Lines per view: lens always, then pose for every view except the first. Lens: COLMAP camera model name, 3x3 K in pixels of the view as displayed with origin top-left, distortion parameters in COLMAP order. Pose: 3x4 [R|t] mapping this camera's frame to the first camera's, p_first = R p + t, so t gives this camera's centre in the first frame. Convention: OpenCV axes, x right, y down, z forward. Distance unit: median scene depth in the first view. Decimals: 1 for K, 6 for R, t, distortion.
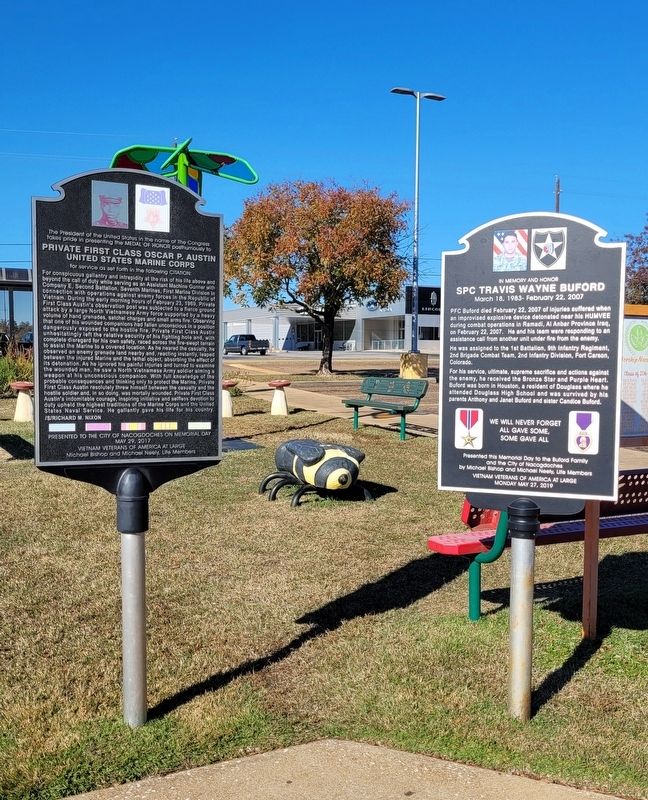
lens RADIAL K [[924.7, 0, 324.4], [0, 924.7, 424.5], [0, 0, 1]] dist [0.069136, 0.001681]
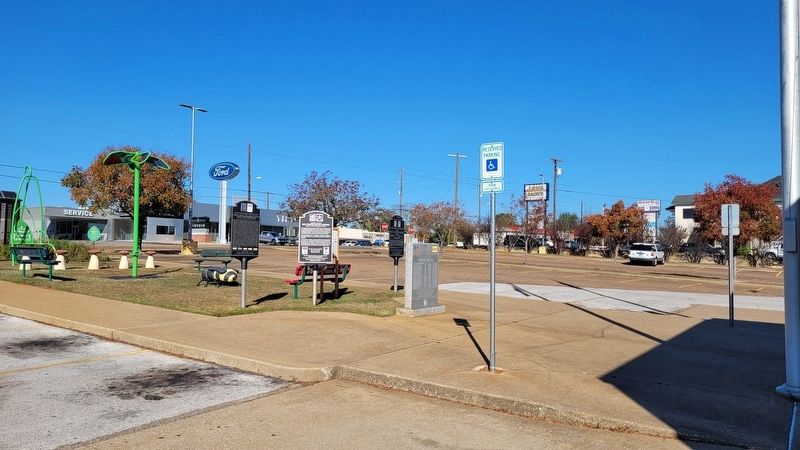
lens RADIAL K [[590.7, 0, 400.0], [0, 590.7, 225.0], [0, 0, 1]] dist [0.000961, 0.000023]
pose [[0.874309, 0.028233, 0.484547, -1.025571], [0.025150, 0.994331, -0.103316, 0.226587], [-0.484717, 0.102516, 0.868643, -2.244439]]
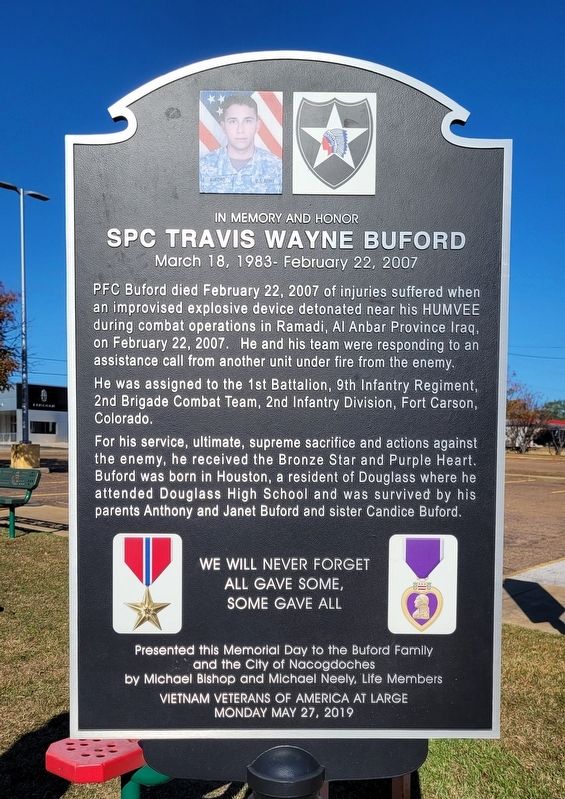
lens RADIAL K [[802.5, 0, 305.0], [0, 802.5, 495.6], [0, 0, 1]] dist [0.021507, -0.003730]
pose [[0.909364, -0.022021, 0.415417, 0.076047], [0.028439, 0.999553, -0.009271, -0.029270], [-0.415027, 0.020245, 0.909584, 0.671134]]
